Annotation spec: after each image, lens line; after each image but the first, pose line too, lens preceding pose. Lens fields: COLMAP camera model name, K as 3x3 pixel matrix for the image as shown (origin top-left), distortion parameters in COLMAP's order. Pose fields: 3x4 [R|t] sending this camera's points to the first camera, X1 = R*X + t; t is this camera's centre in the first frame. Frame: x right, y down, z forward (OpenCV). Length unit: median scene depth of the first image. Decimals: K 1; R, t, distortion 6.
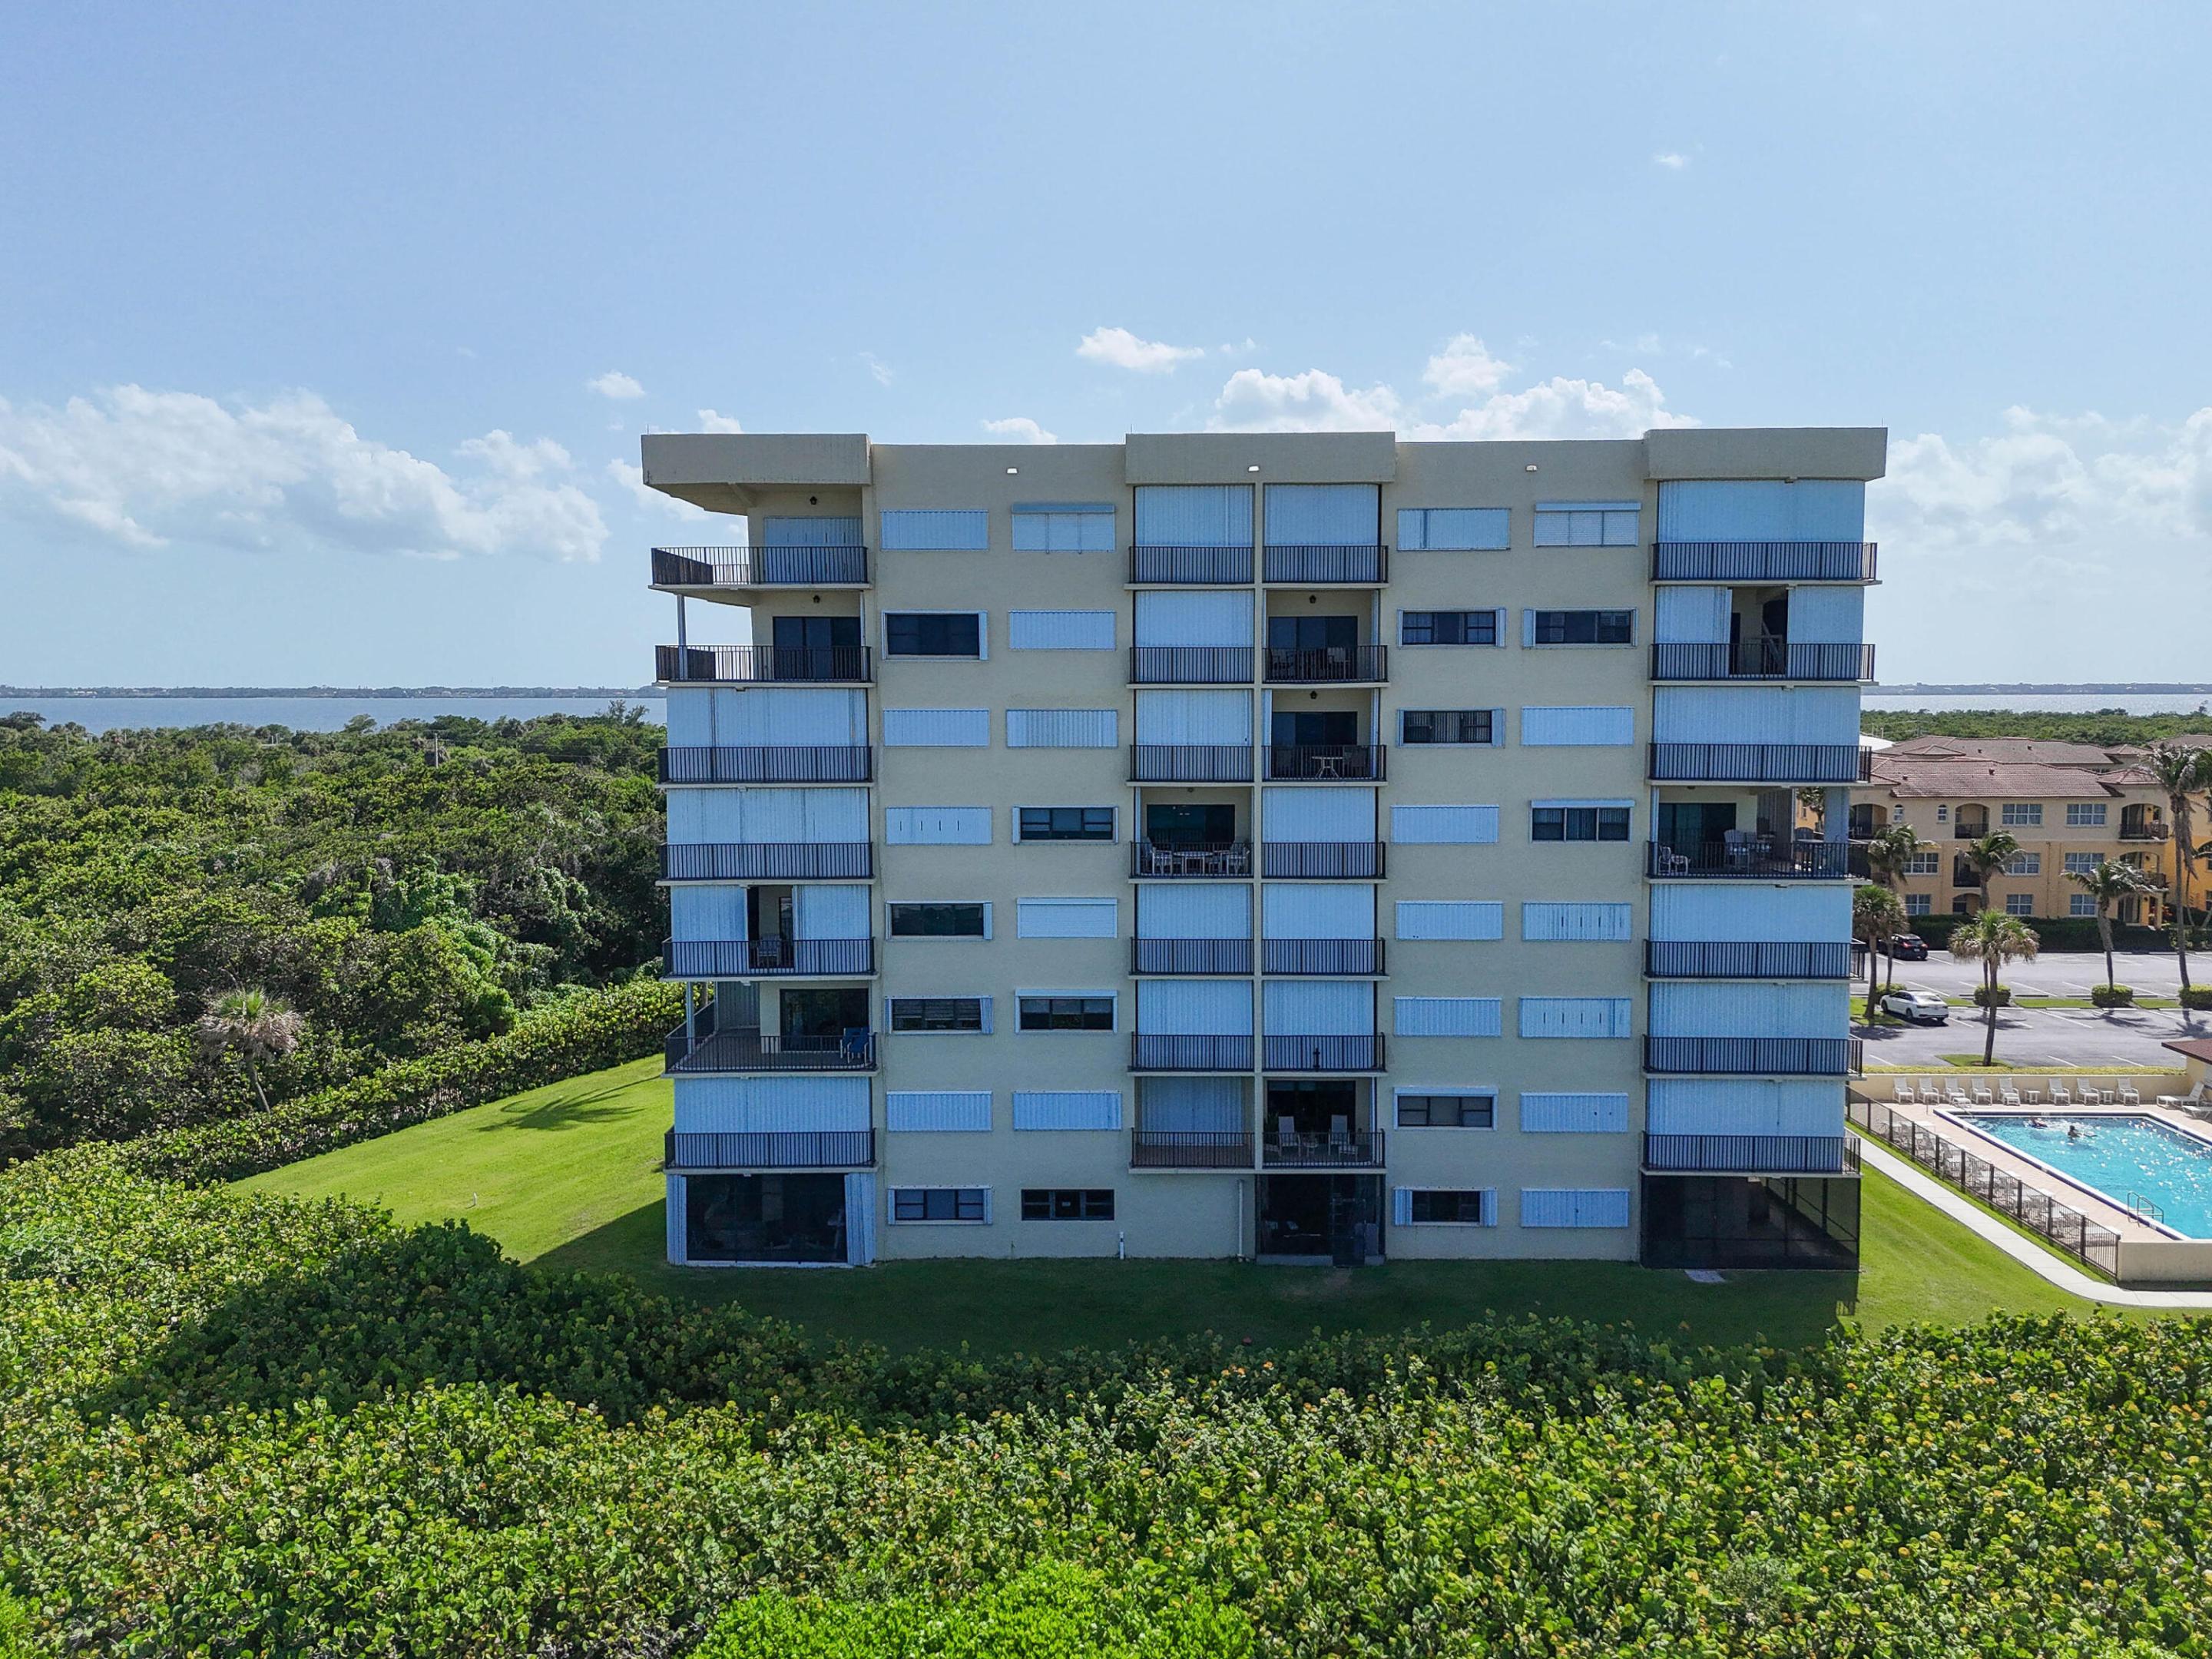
lens RADIAL K [[1636.1, 0, 1111.0], [0, 1636.1, 810.6], [0, 0, 1]] dist [0.094359, -0.086521]
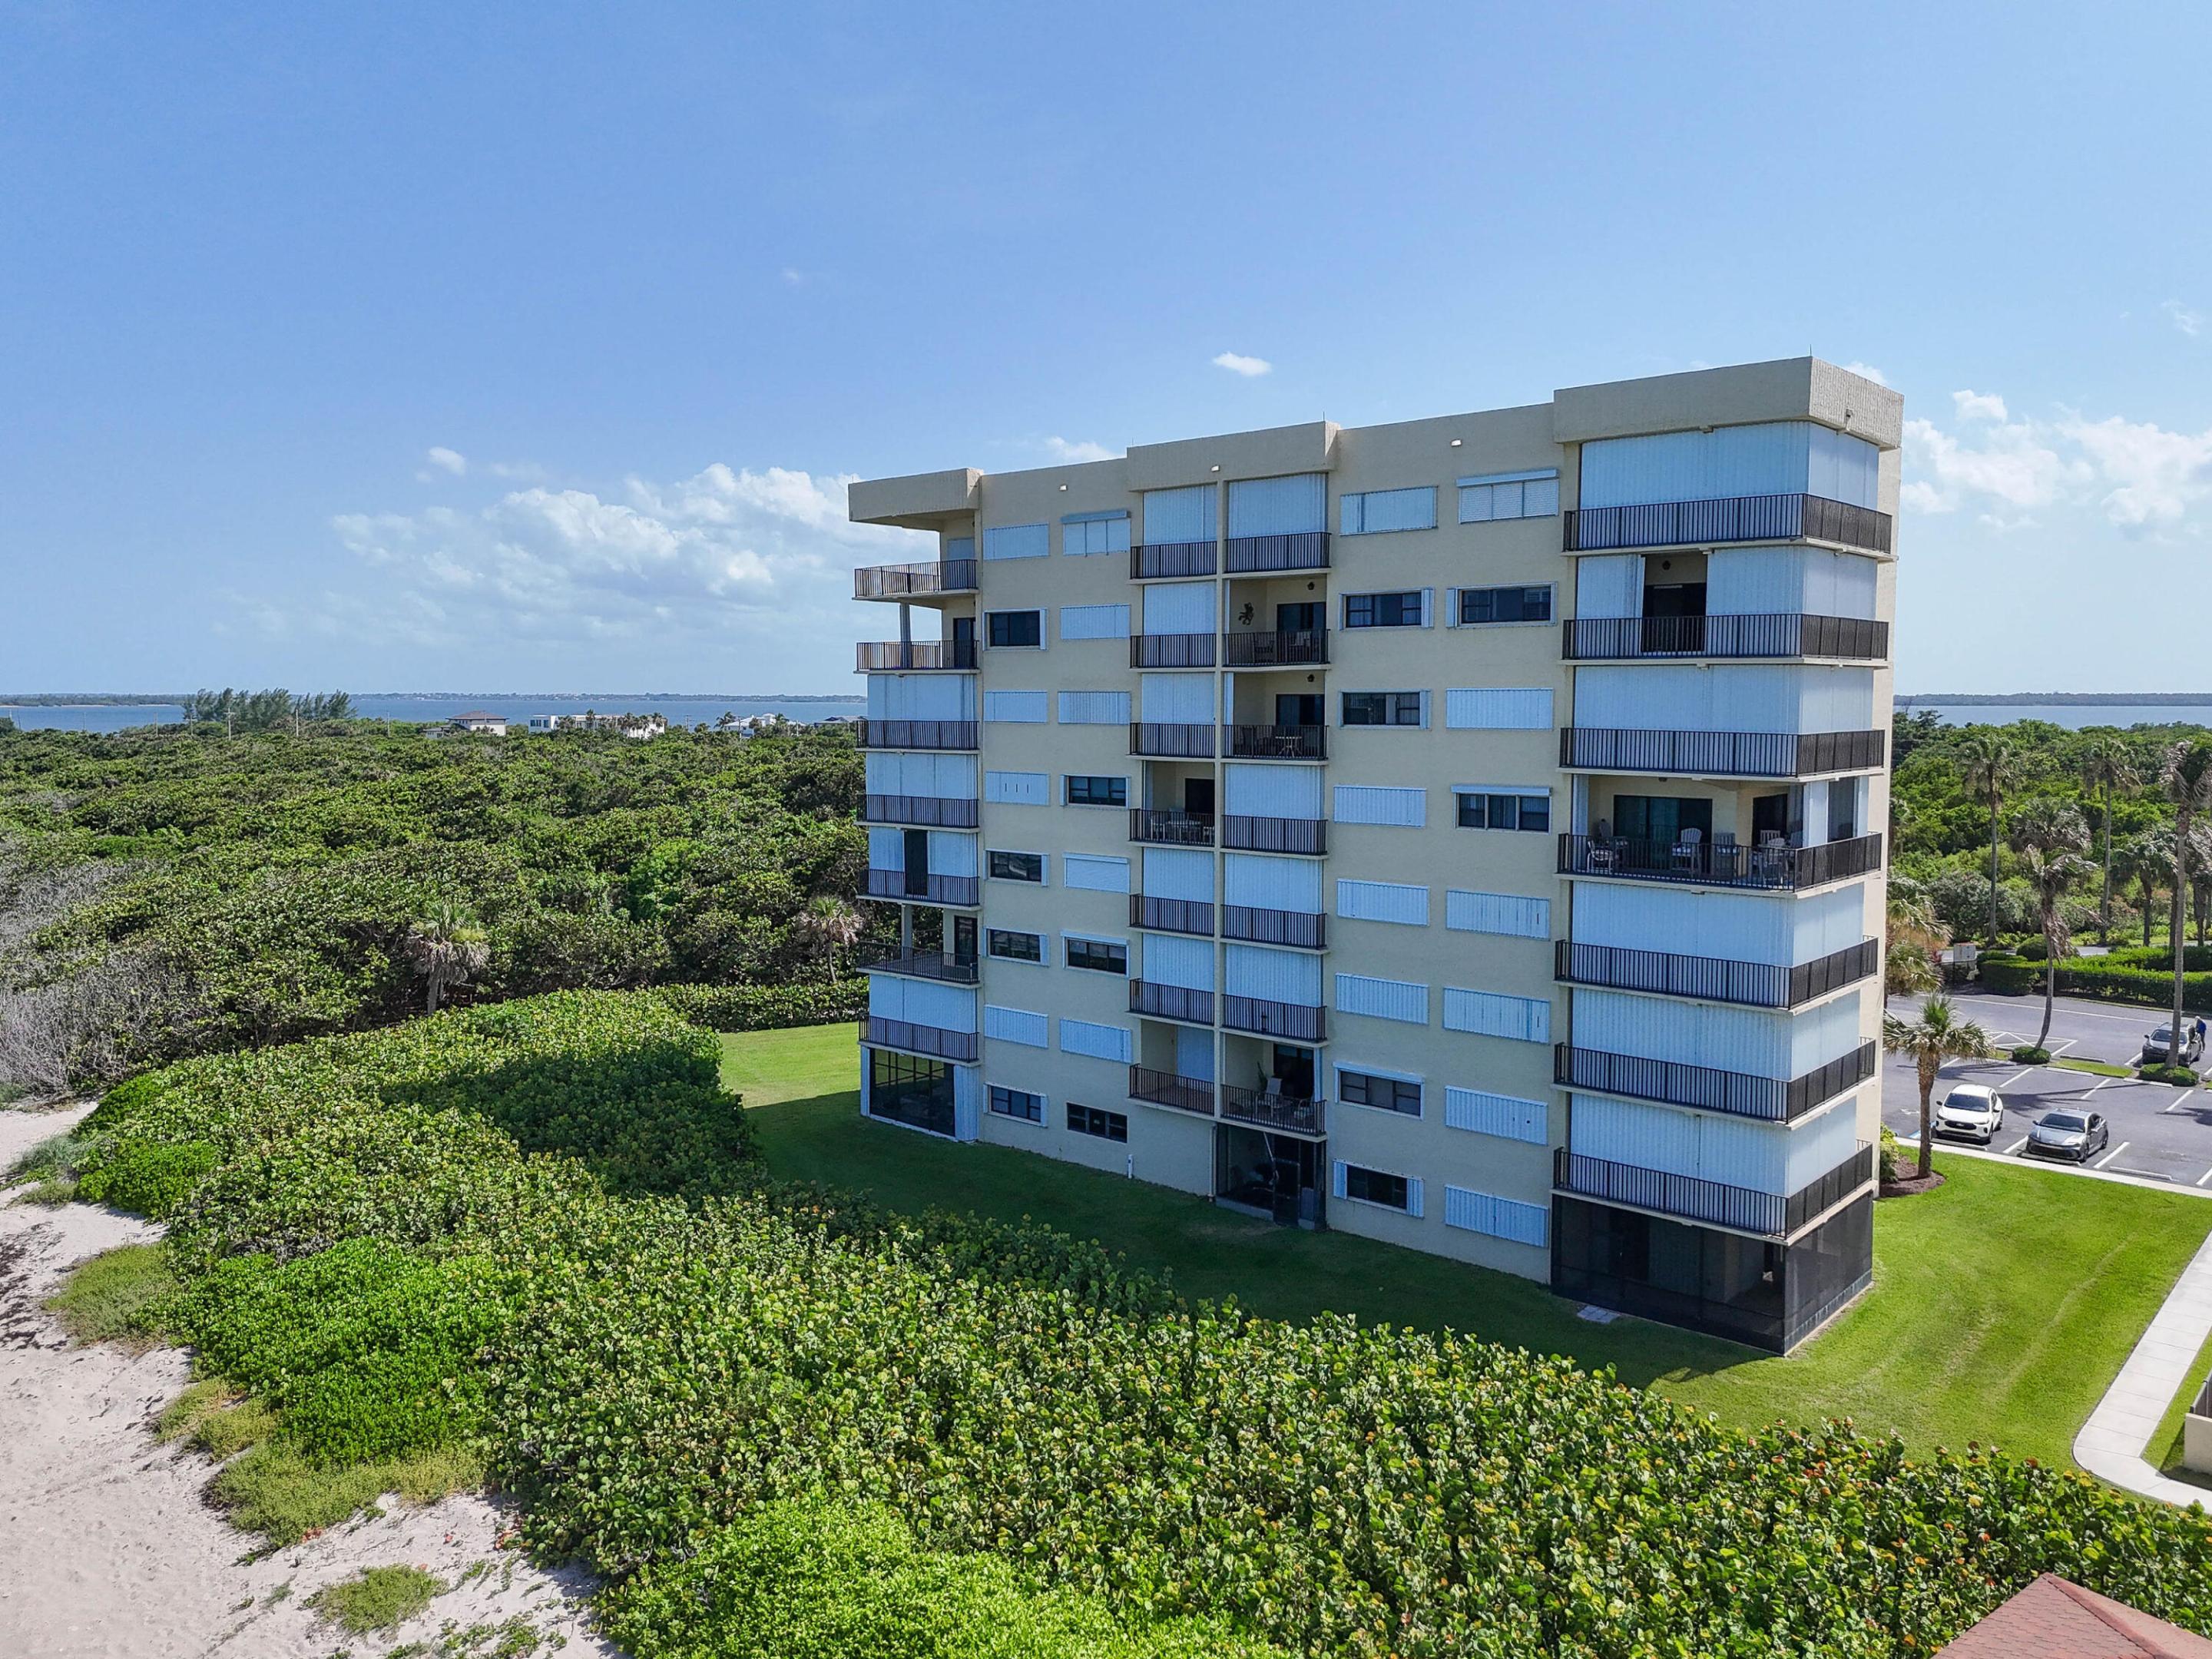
lens RADIAL K [[1636.1, 0, 1111.0], [0, 1636.1, 810.6], [0, 0, 1]] dist [0.094359, -0.086521]
pose [[0.763871, 0.047940, -0.643586, 0.721391], [-0.052282, 0.998556, 0.012328, 0.007628], [0.643248, 0.024231, 0.765275, 0.126892]]
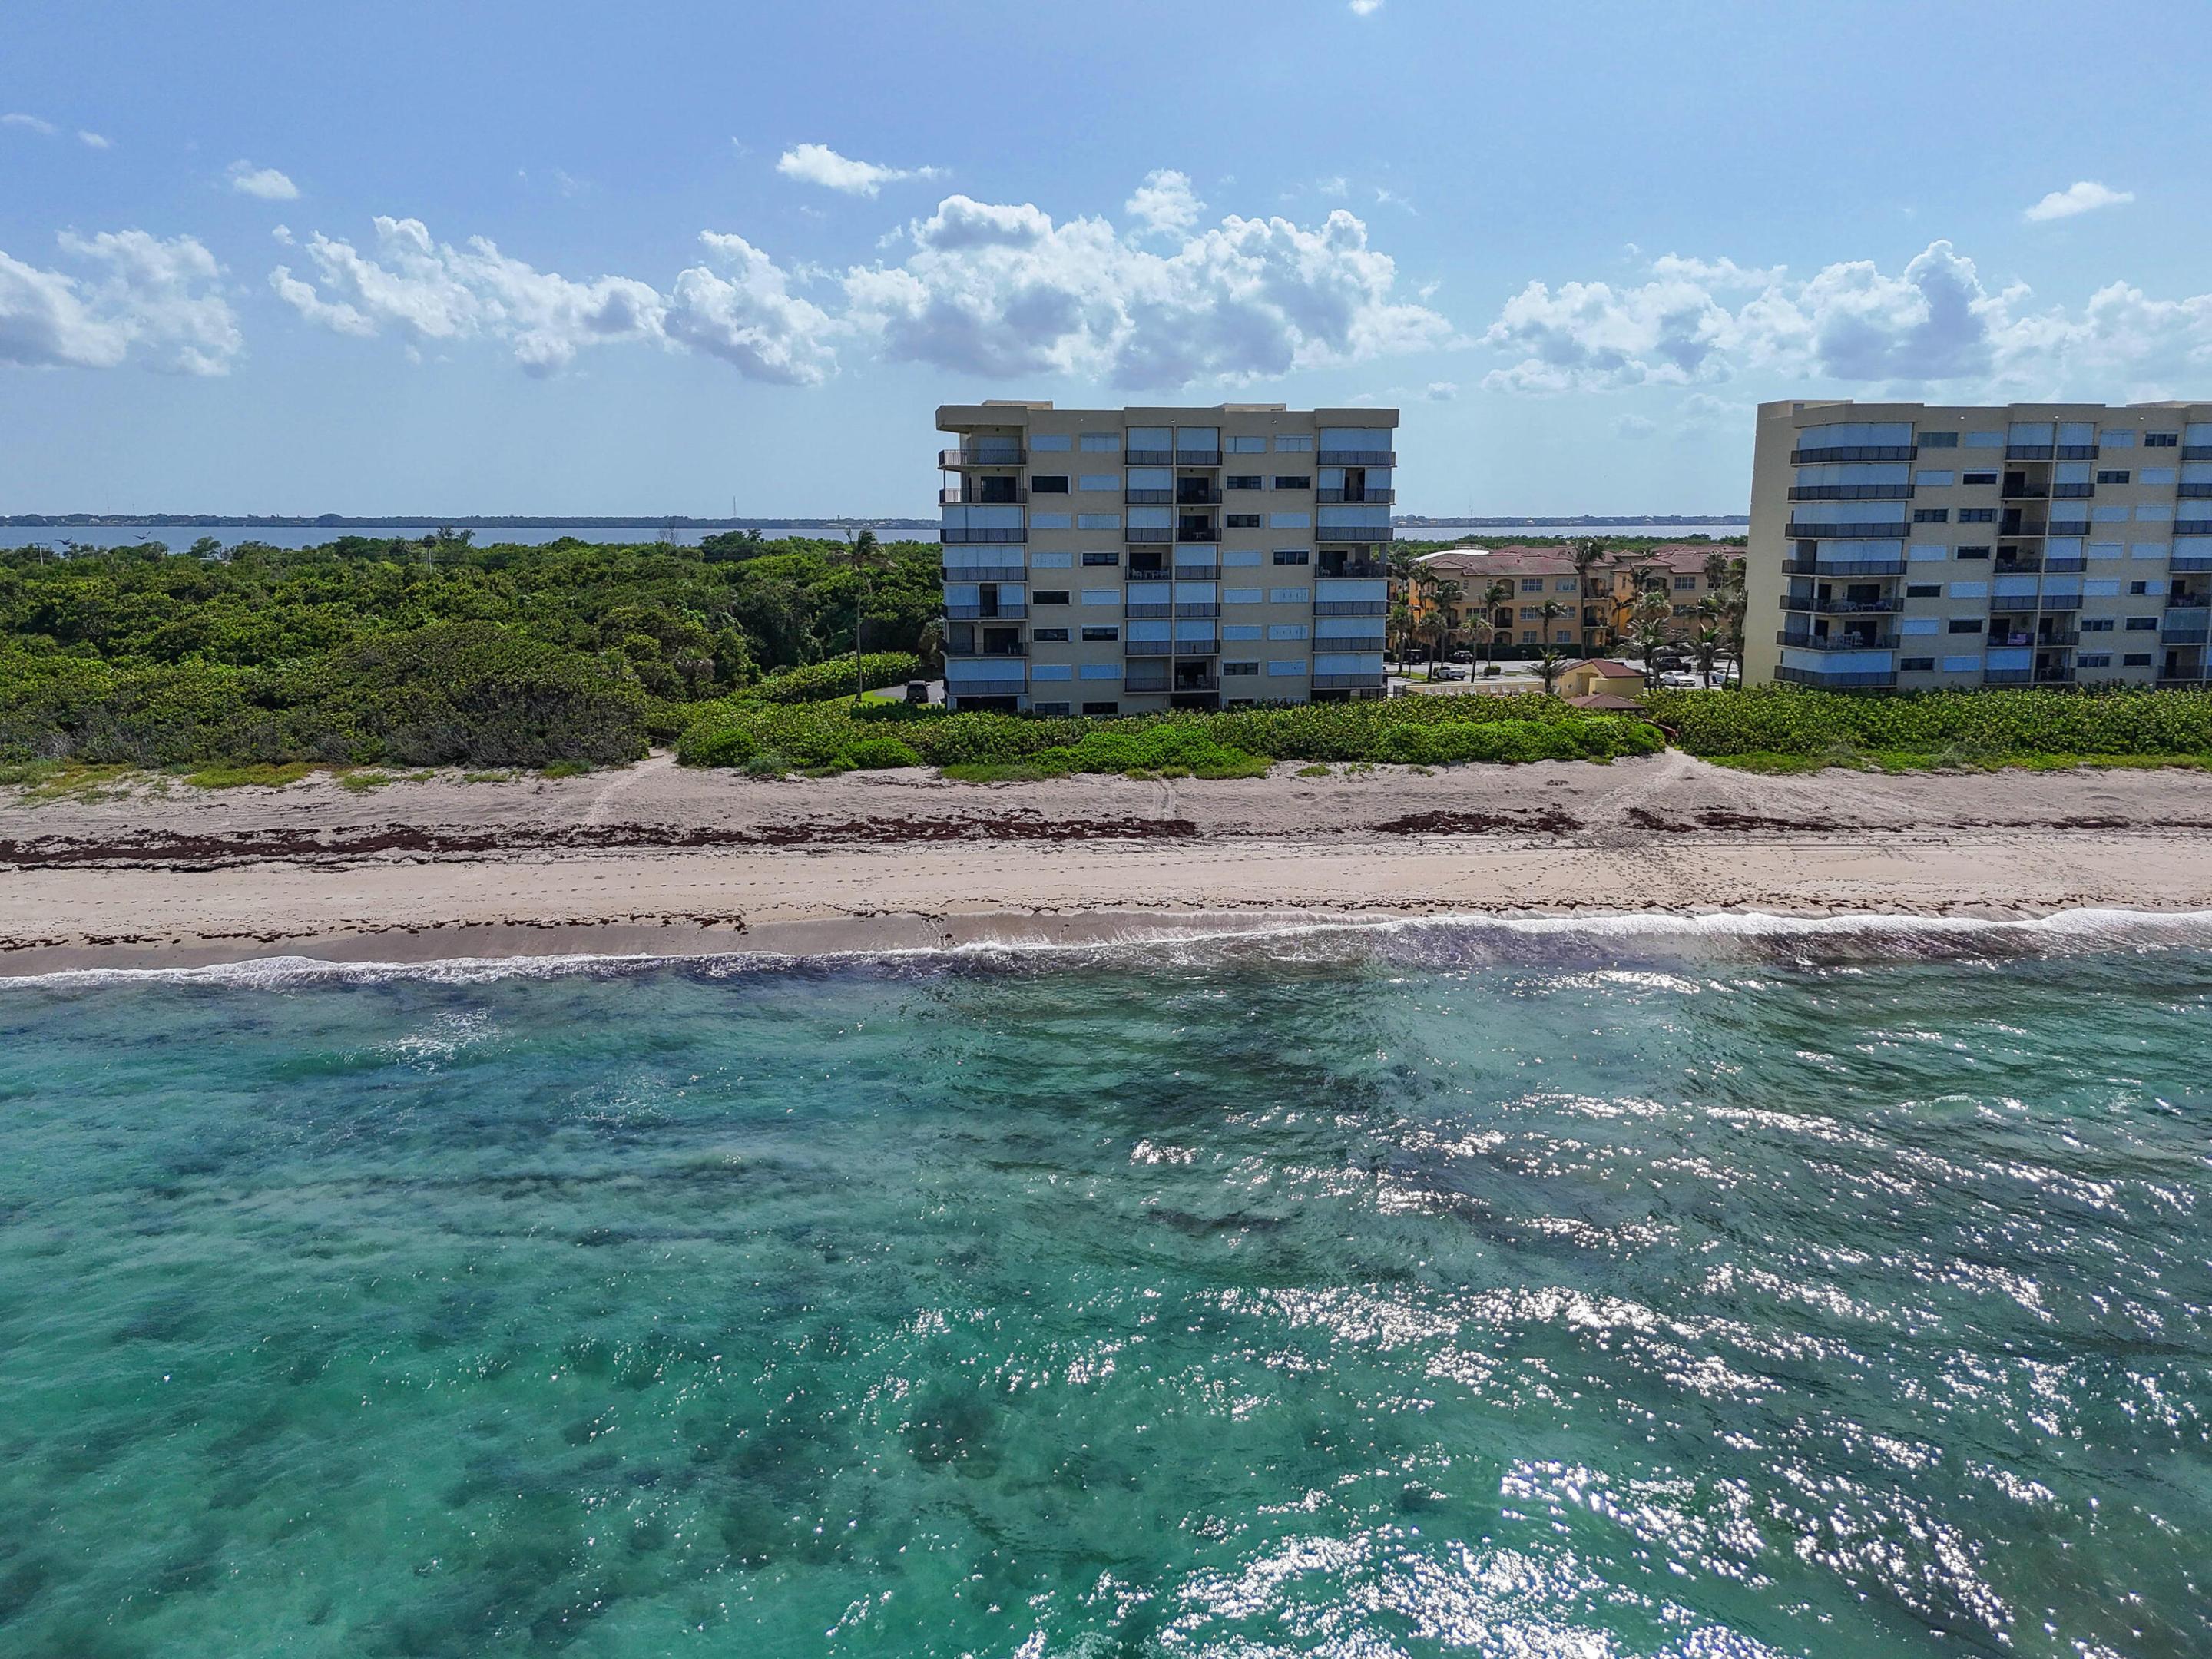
lens RADIAL K [[1611.5, 0, 1098.6], [0, 1611.5, 835.1], [0, 0, 1]] dist [0.064408, -0.046958]
pose [[0.985920, -0.032719, 0.163986, -0.464747], [0.013453, 0.993012, 0.117247, 0.141965], [-0.166677, -0.113390, 0.979470, -1.557150]]
